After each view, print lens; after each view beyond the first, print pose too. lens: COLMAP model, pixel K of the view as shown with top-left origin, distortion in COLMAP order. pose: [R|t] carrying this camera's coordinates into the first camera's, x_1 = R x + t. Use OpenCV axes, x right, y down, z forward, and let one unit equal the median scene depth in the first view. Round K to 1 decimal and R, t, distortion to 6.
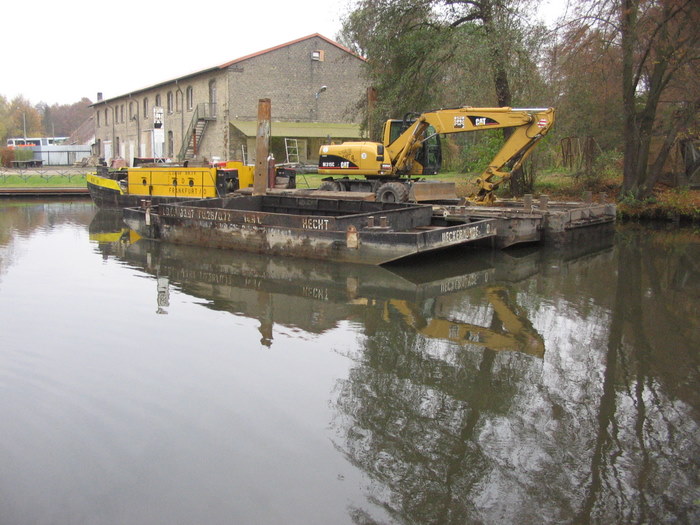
lens RADIAL K [[728.0, 0, 350.0], [0, 728.0, 262.0], [0, 0, 1]] dist [-0.133385, 0.000000]
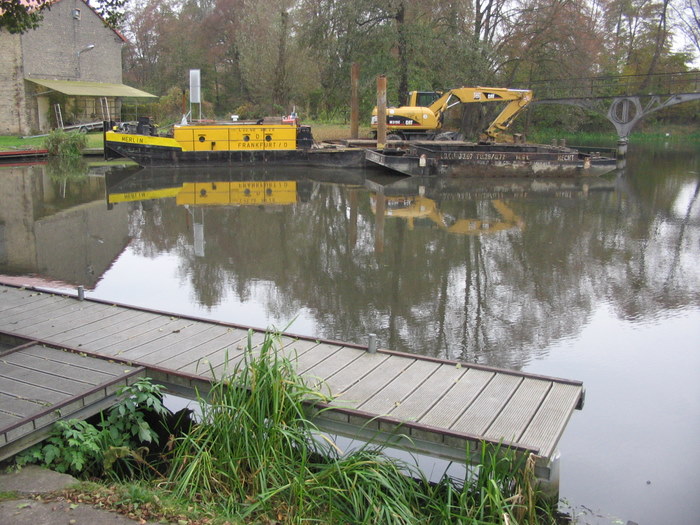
lens RADIAL K [[728.0, 0, 348.6], [0, 728.0, 263.5], [0, 0, 1]] dist [-0.133385, 0.000000]
pose [[0.661900, -0.151981, 0.734023, -1.336026], [0.099591, 0.988379, 0.114840, -0.037218], [-0.742947, -0.002910, 0.669344, 0.134079]]
